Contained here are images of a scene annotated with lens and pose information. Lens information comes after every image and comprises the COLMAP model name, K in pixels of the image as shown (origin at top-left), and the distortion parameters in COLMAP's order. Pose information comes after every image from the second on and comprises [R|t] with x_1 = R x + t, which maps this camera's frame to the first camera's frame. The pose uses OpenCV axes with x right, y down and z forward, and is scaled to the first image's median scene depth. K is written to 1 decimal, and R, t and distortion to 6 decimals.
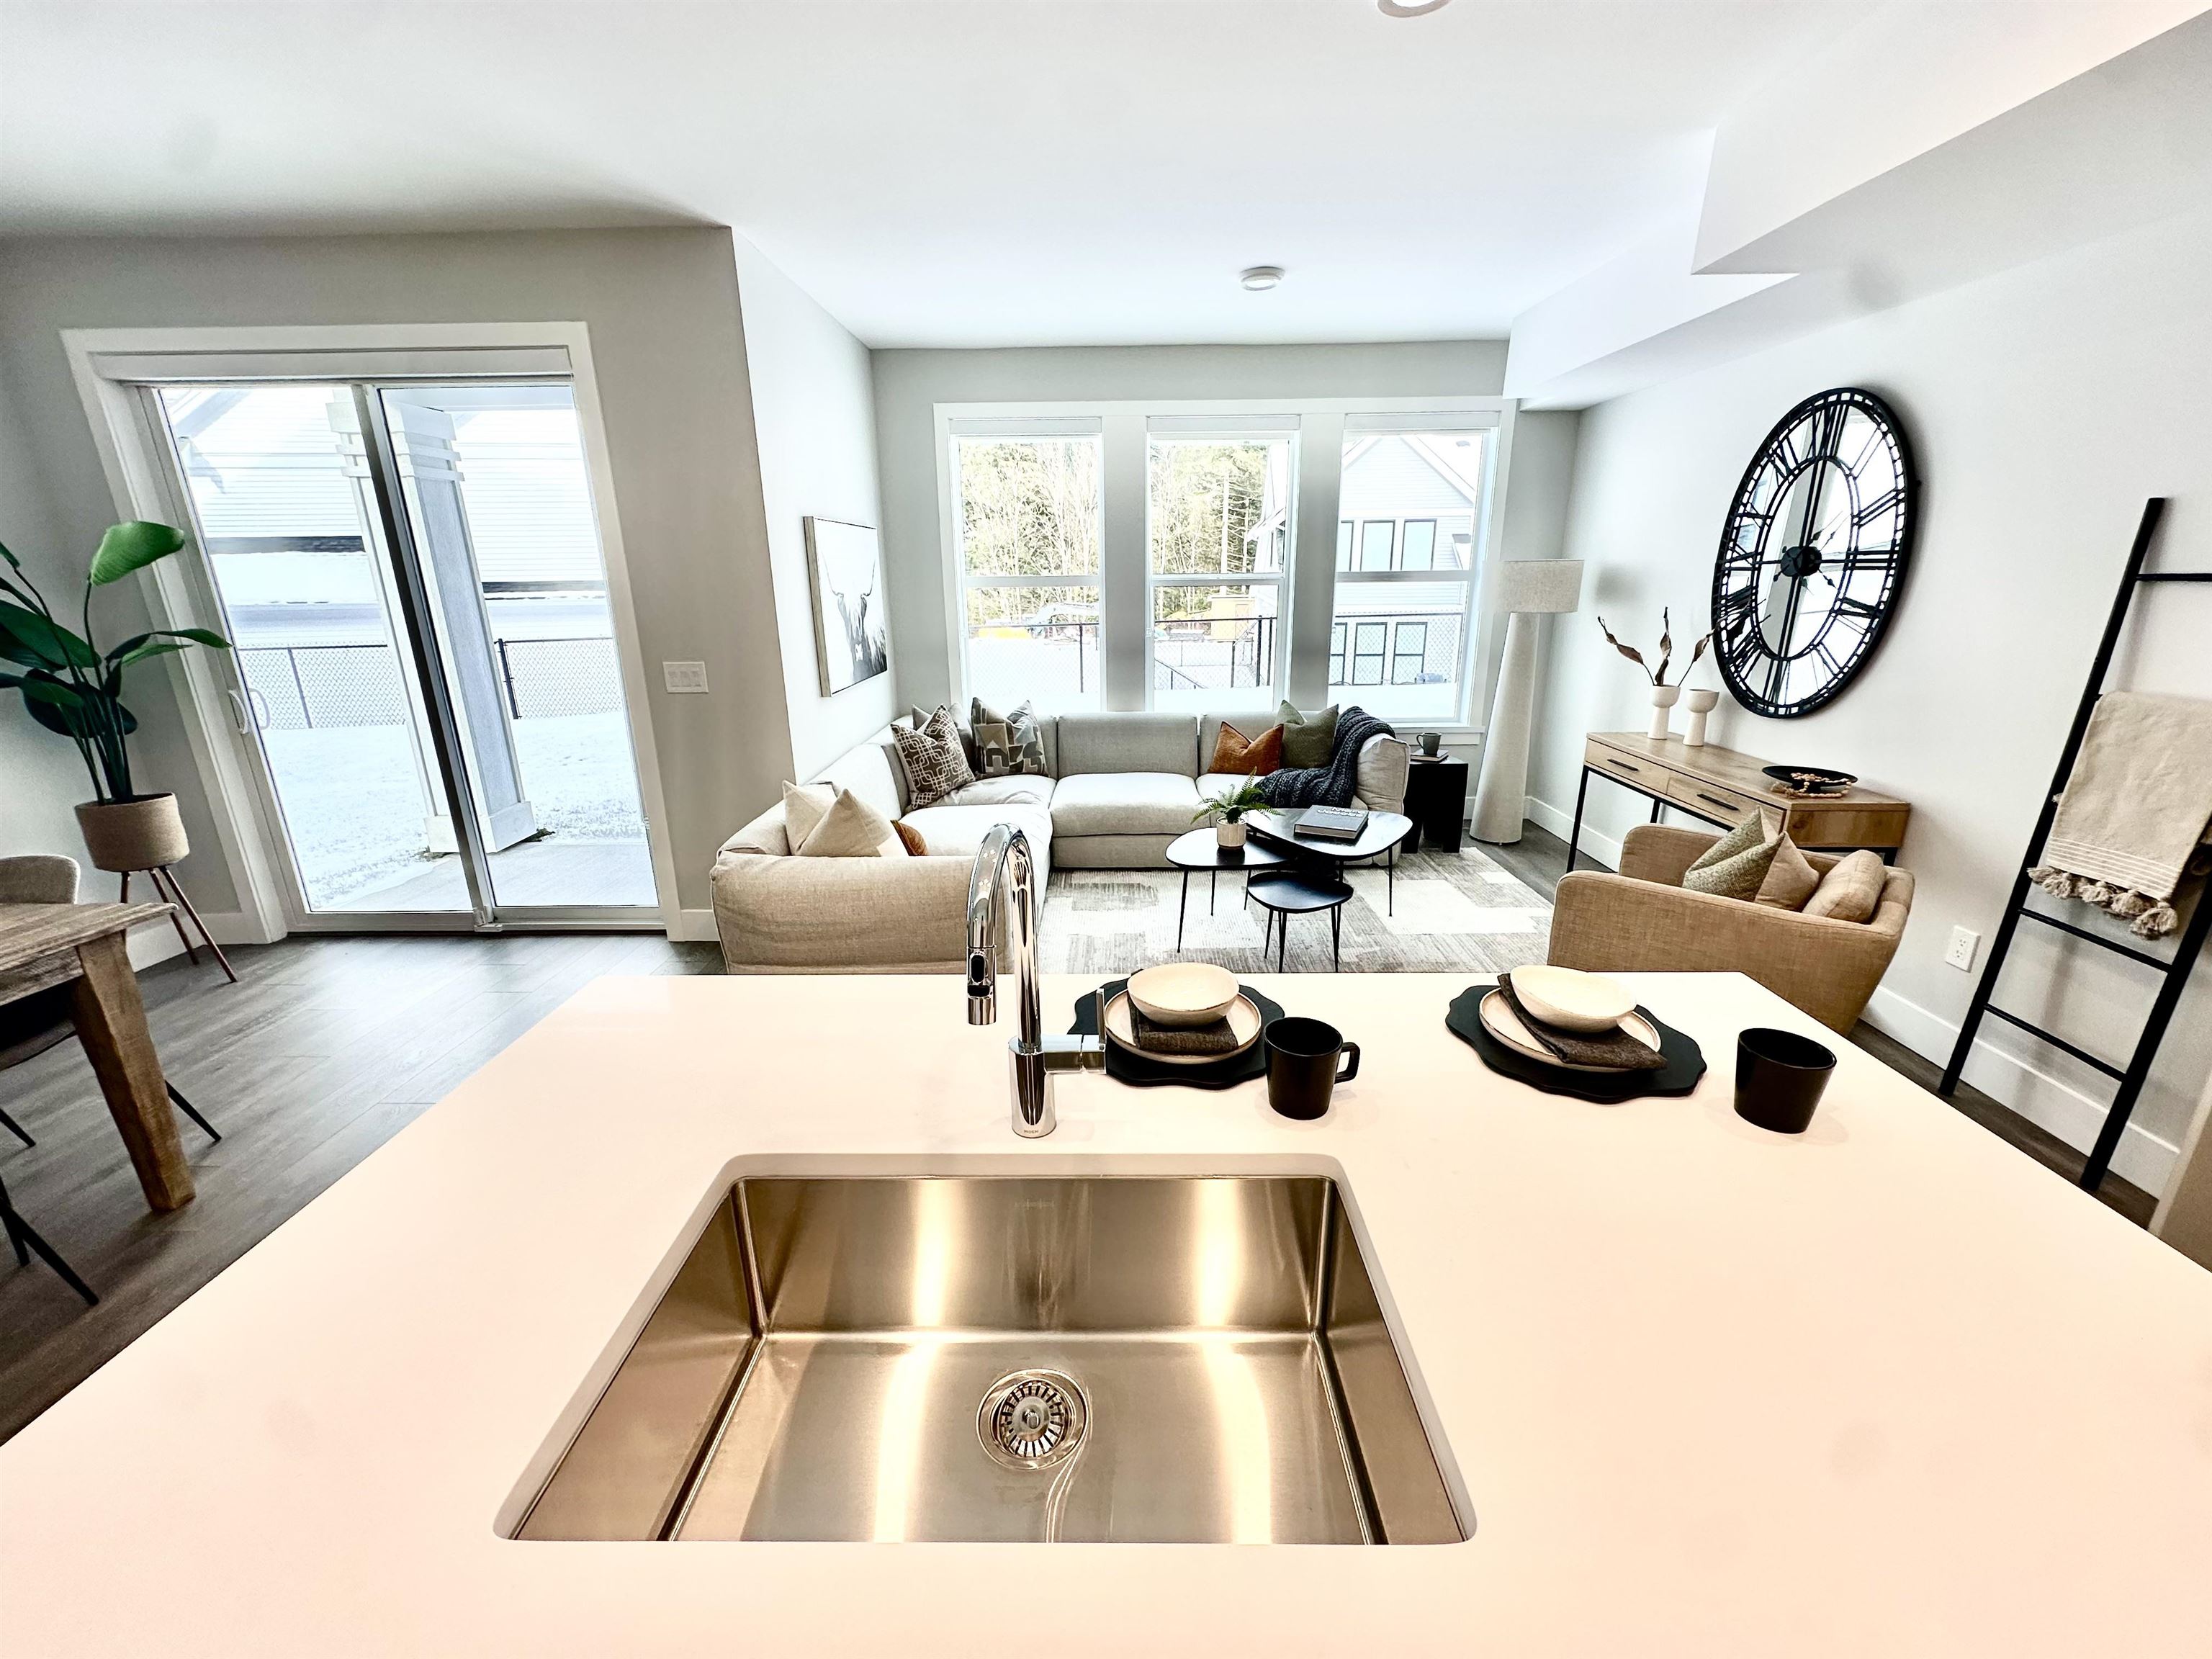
lens RADIAL K [[873.0, 0, 1106.0], [0, 873.0, 829.5], [0, 0, 1]] dist [0.001114, -0.002330]
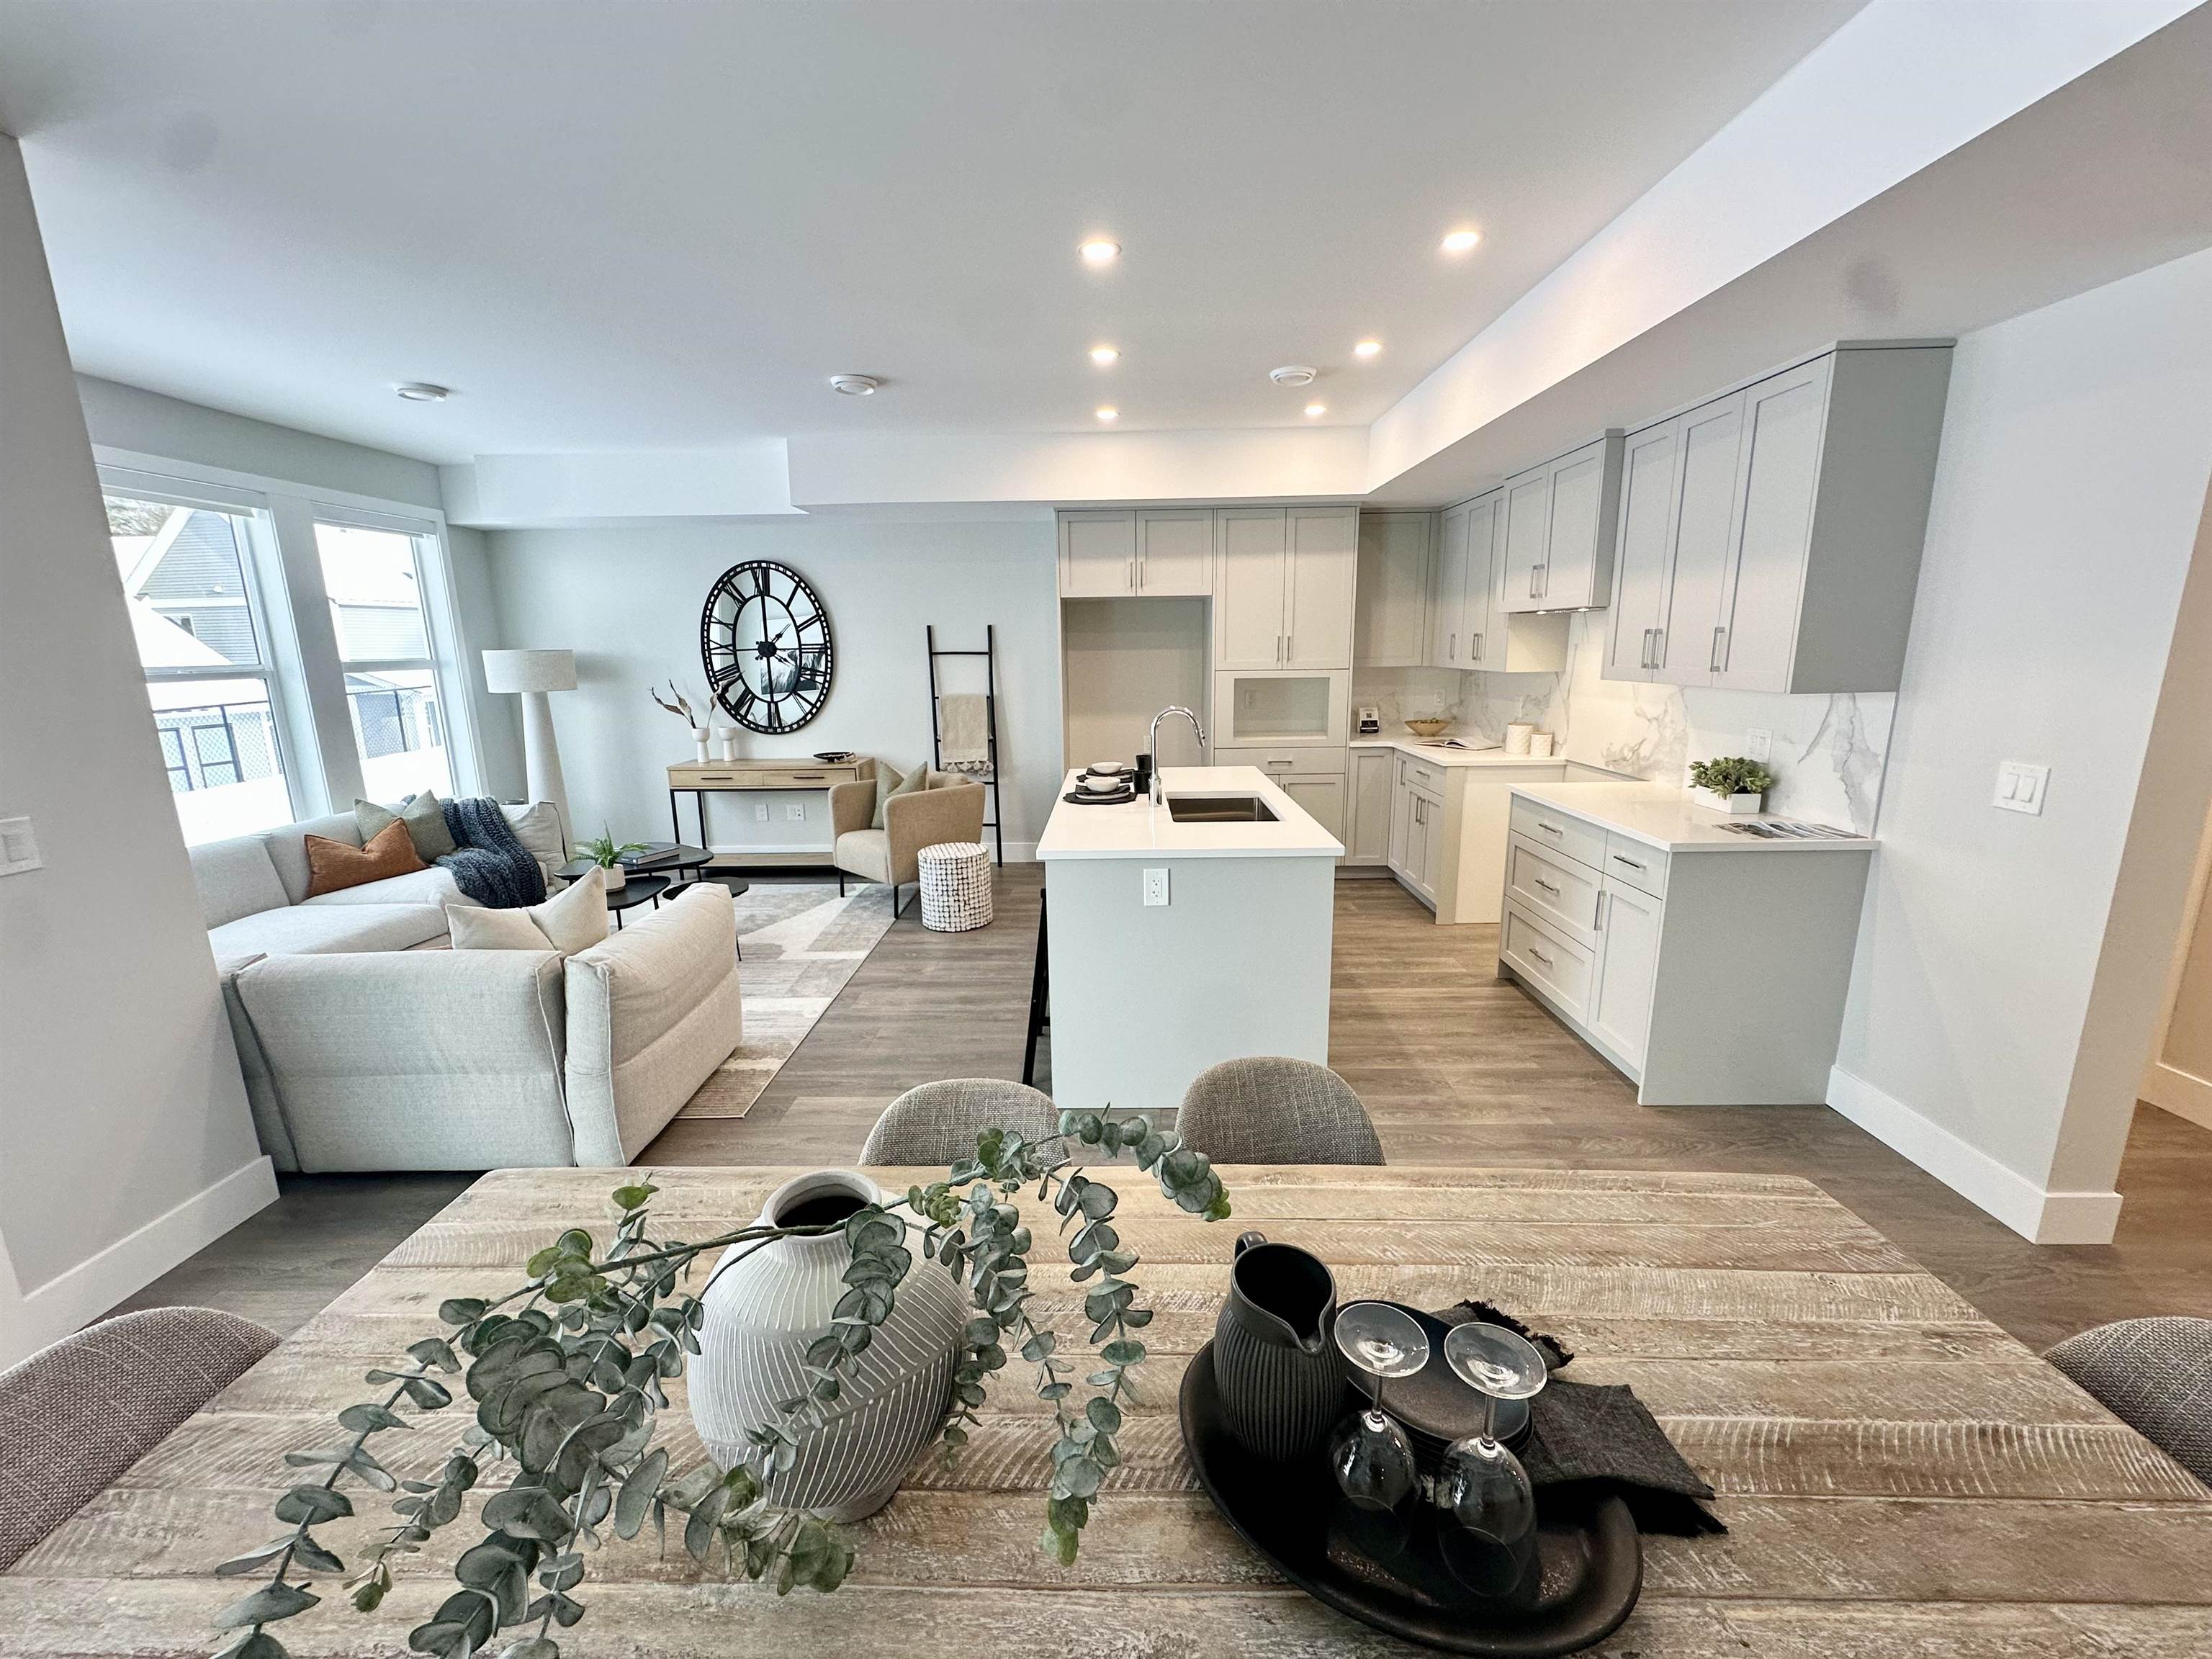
lens RADIAL K [[873.0, 0, 1106.0], [0, 873.0, 829.5], [0, 0, 1]] dist [0.001114, -0.002330]
pose [[0.011578, -0.198702, 0.979992, -0.938914], [0.299872, 0.935638, 0.186166, -0.072612], [-0.953909, 0.291716, 0.070418, 0.270660]]
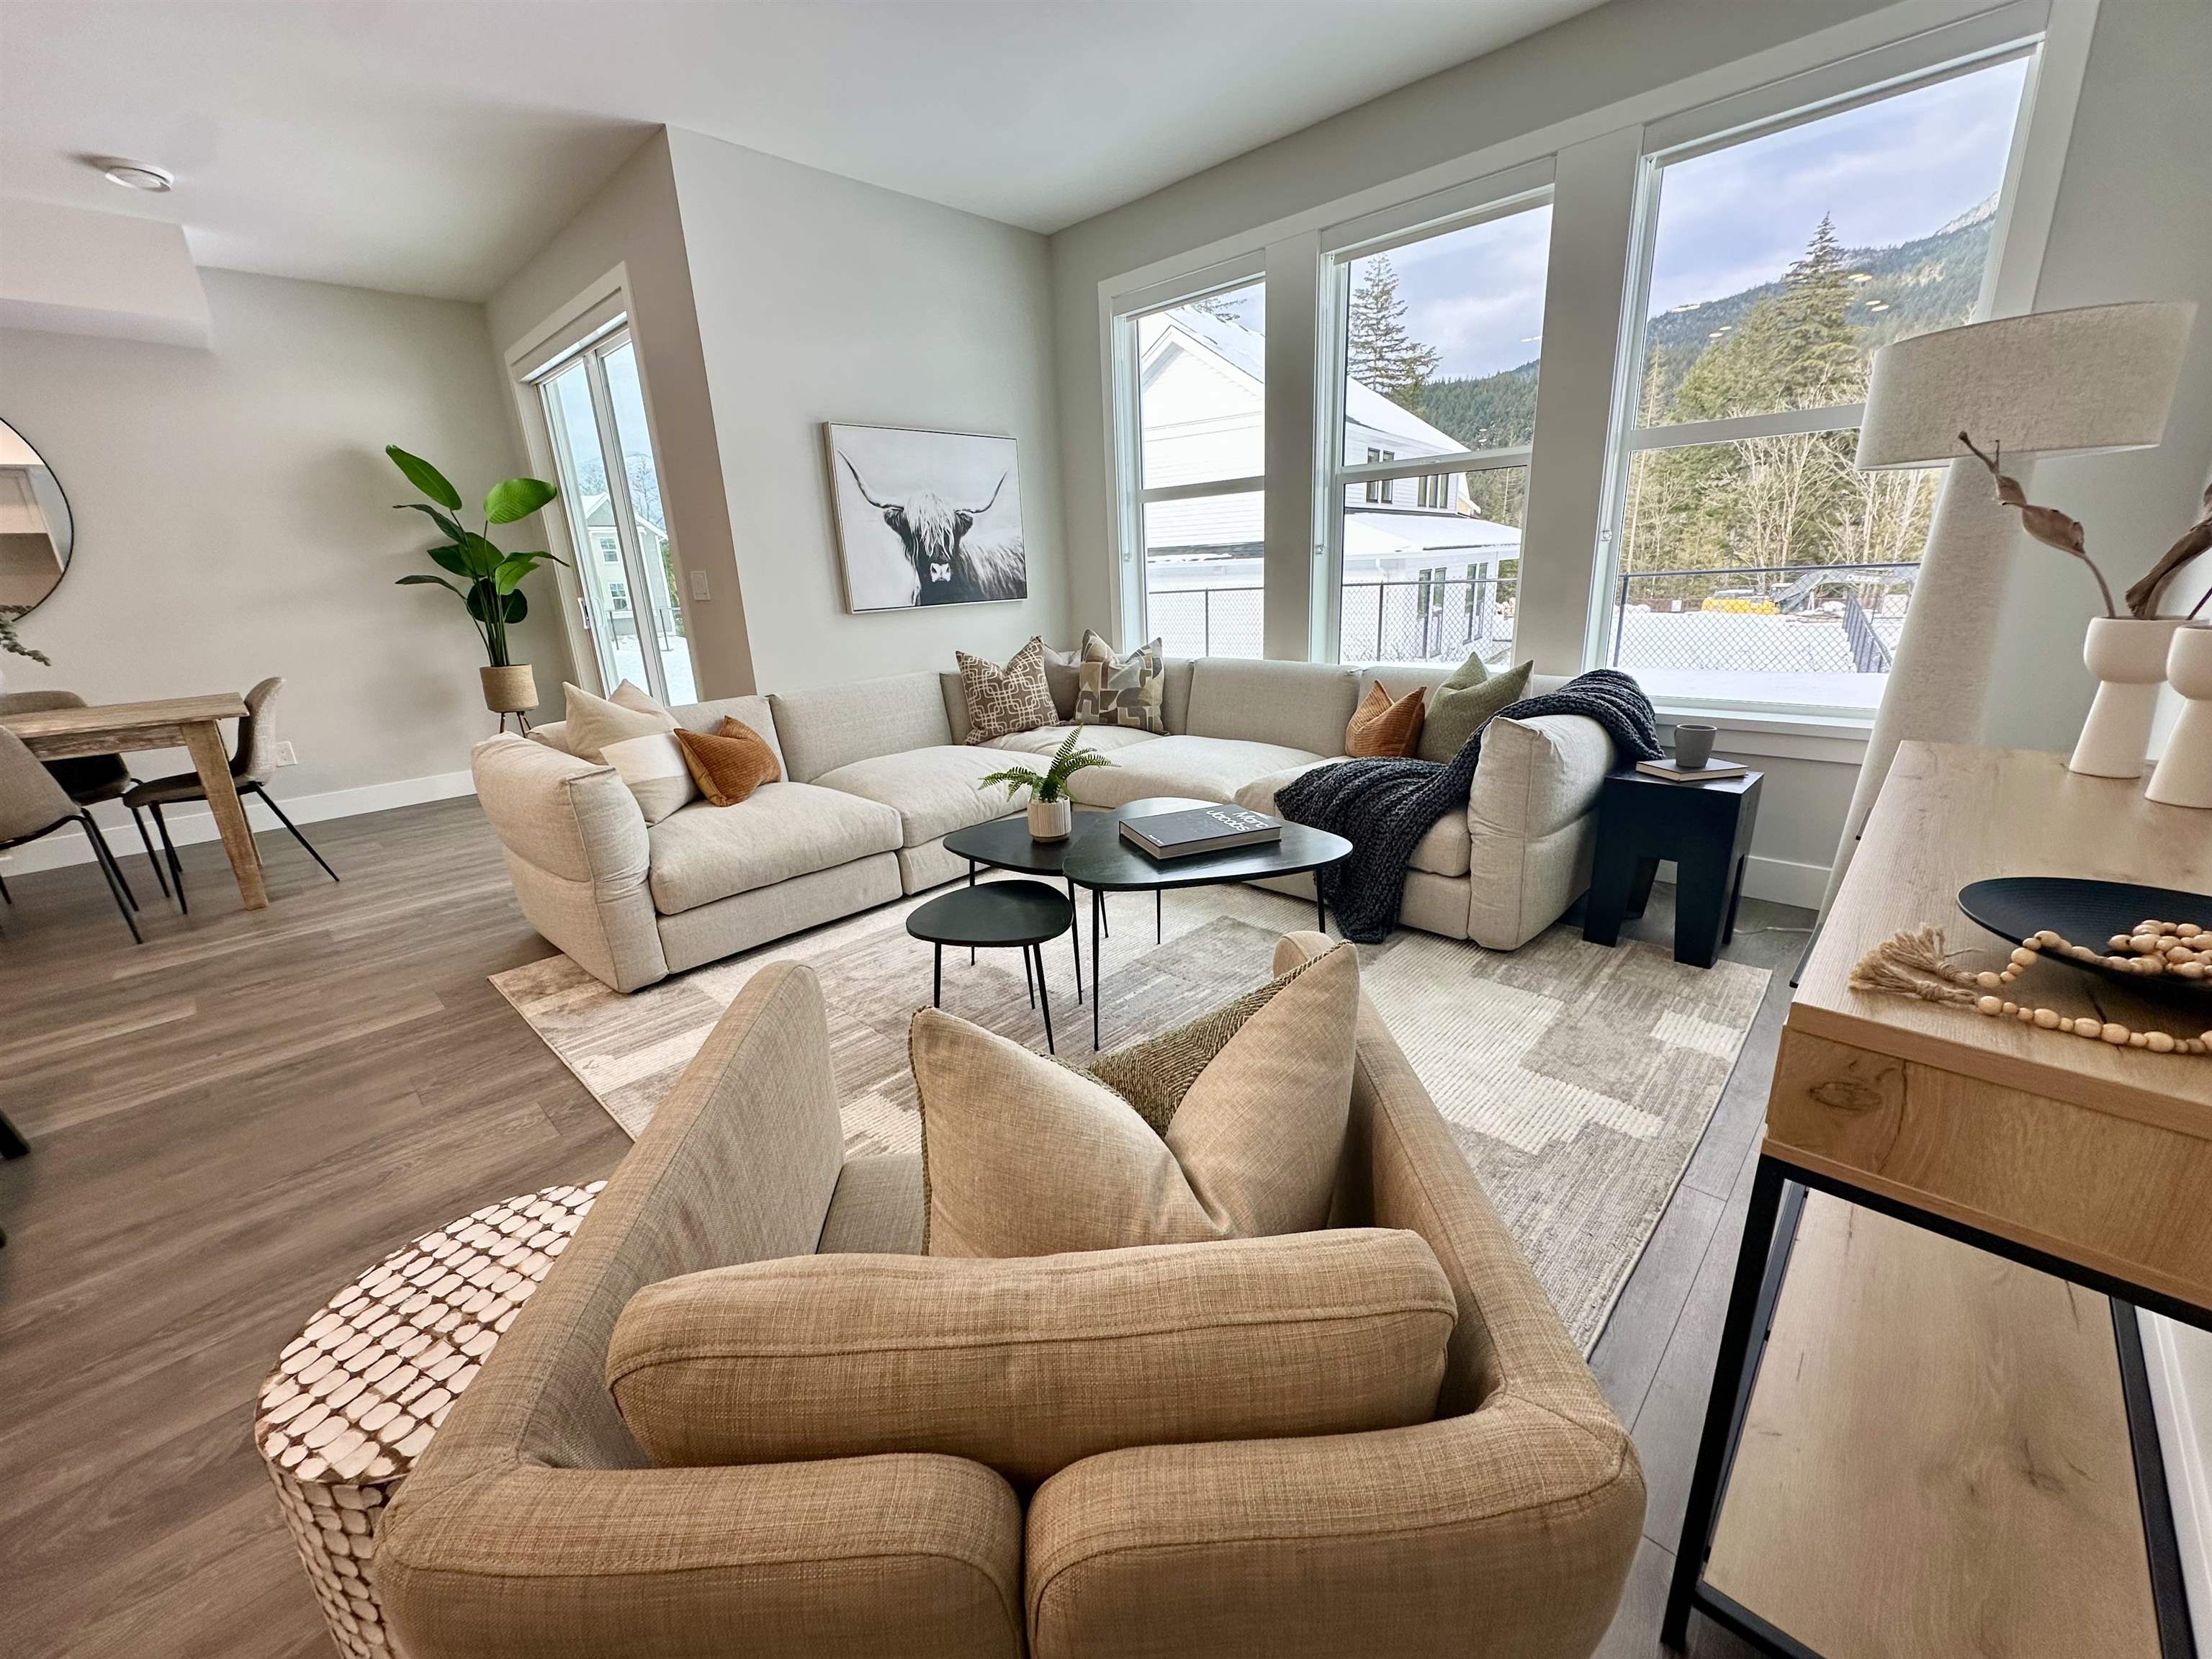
lens RADIAL K [[873.0, 0, 1106.0], [0, 873.0, 829.5], [0, 0, 1]] dist [0.001114, -0.002330]
pose [[0.721274, 0.180883, -0.668614, 0.615254], [-0.161915, 0.982585, 0.091157, -0.054253], [0.673459, 0.042509, 0.738001, 0.518063]]
